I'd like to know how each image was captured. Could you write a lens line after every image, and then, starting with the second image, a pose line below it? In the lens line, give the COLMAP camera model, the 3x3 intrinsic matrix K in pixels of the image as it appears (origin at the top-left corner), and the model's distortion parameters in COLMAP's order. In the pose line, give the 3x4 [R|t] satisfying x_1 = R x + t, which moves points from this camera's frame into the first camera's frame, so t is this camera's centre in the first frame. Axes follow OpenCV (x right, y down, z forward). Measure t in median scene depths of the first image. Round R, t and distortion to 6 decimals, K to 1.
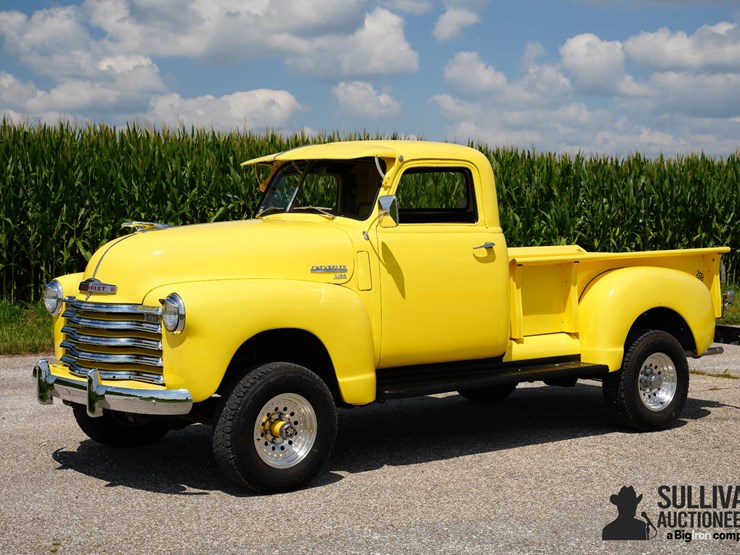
lens RADIAL K [[1225.1, 0, 372.7], [0, 1225.1, 273.6], [0, 0, 1]] dist [0.270183, 0.000000]
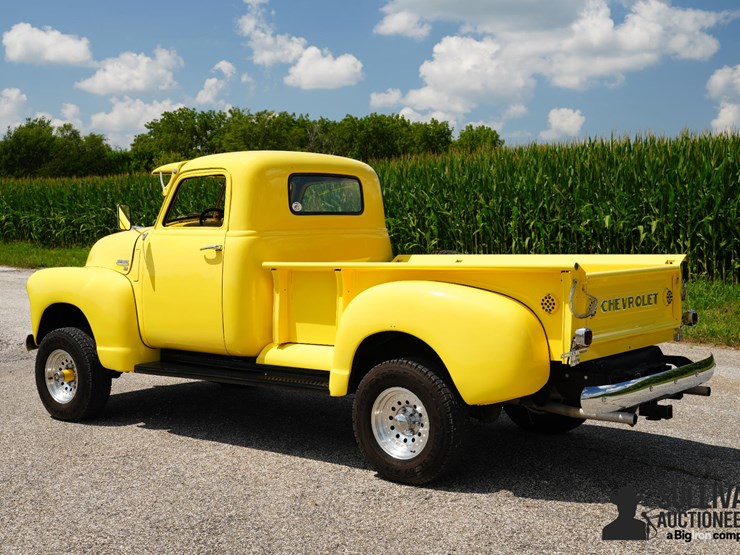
lens RADIAL K [[980.4, 0, 365.4], [0, 980.4, 274.1], [0, 0, 1]] dist [0.148085, 0.000000]
pose [[0.224272, 0.050083, -0.973239, 0.956996], [-0.034417, 0.998463, 0.043450, -0.042314], [0.973919, 0.023751, 0.225651, 0.942816]]
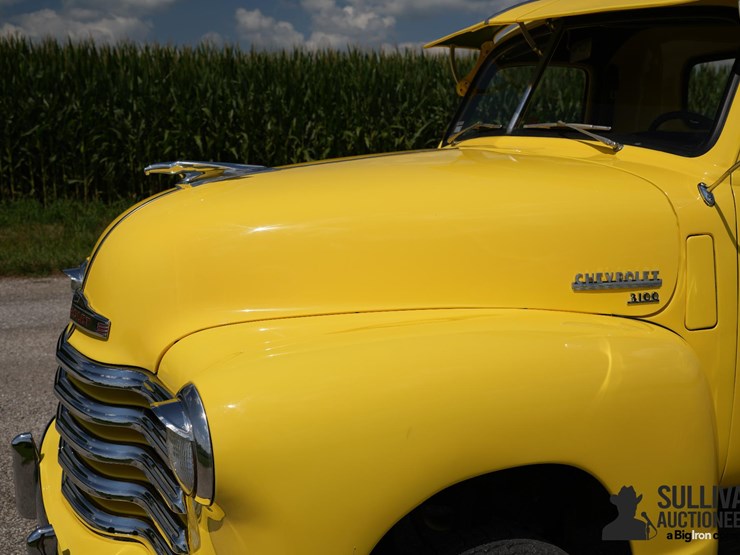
lens RADIAL K [[798.8, 0, 369.2], [0, 798.8, 282.7], [0, 0, 1]] dist [0.021293, 0.000000]
pose [[0.978706, 0.036503, -0.201994, -0.058326], [-0.005871, 0.988636, 0.150212, -0.039527], [0.205181, -0.145828, 0.967799, 0.675064]]
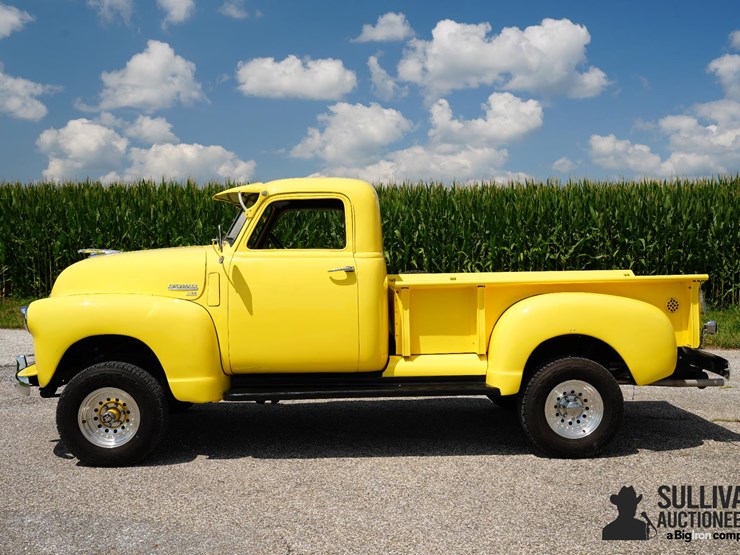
lens RADIAL K [[798.8, 0, 369.7], [0, 798.8, 281.6], [0, 0, 1]] dist [0.021293, 0.000000]
pose [[0.807301, 0.021351, -0.589753, 0.534074], [-0.022164, 0.999737, 0.005855, -0.016766], [0.589724, 0.008345, 0.807562, 0.440882]]
